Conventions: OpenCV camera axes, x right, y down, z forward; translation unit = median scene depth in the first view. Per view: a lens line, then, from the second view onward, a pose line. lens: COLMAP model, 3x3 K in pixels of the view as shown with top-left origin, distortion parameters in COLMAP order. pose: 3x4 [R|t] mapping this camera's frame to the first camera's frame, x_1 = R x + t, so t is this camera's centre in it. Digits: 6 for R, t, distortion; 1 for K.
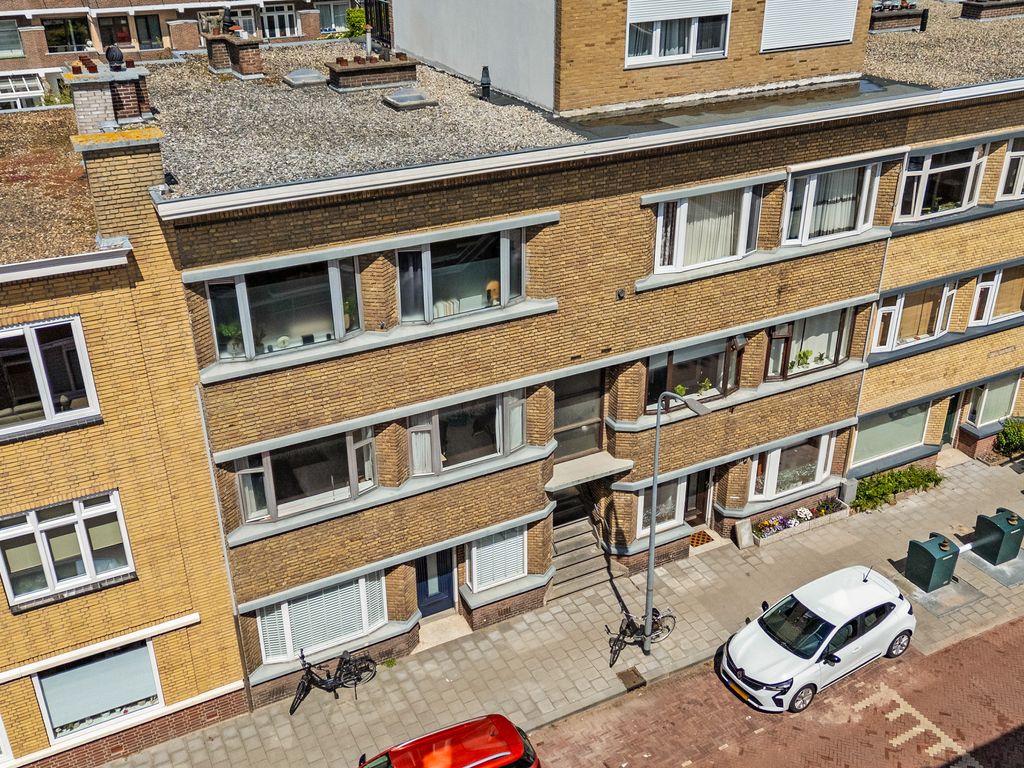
lens RADIAL K [[1017.7, 0, 508.9], [0, 1017.7, 385.3], [0, 0, 1]] dist [0.052253, 0.000000]
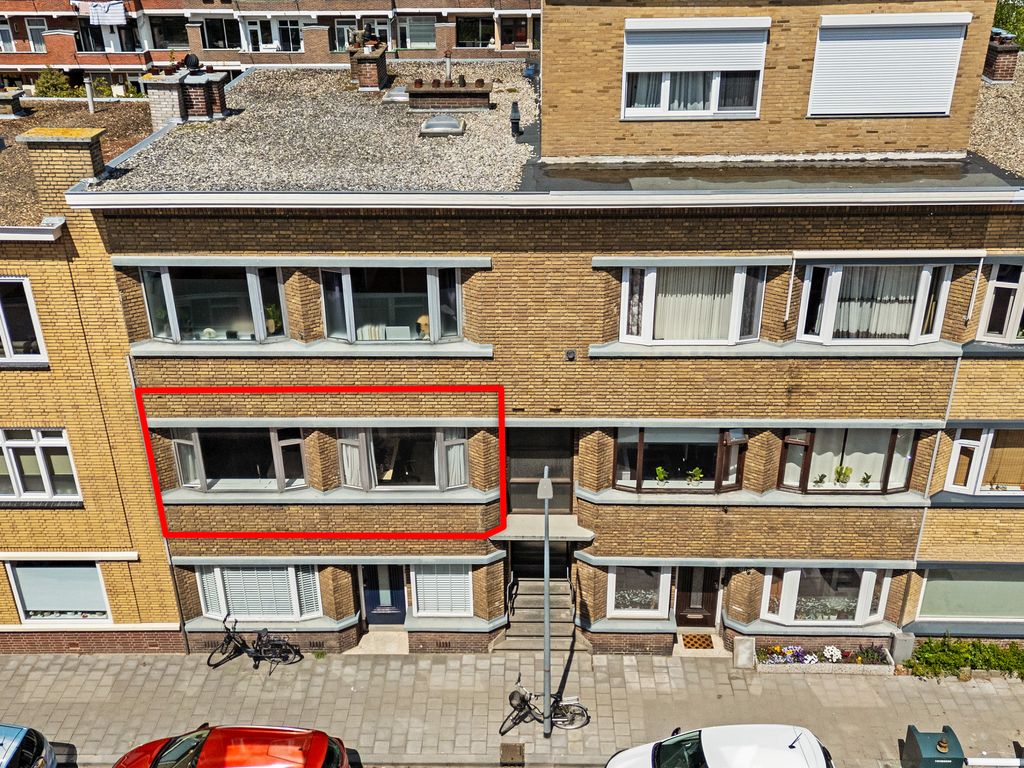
lens RADIAL K [[1017.7, 0, 508.5], [0, 1017.7, 382.8], [0, 0, 1]] dist [0.052253, 0.000000]
pose [[0.878156, 0.216070, -0.426797, 0.458927], [-0.216867, 0.975049, 0.047413, -0.095362], [0.426392, 0.050922, 0.903104, 0.126514]]
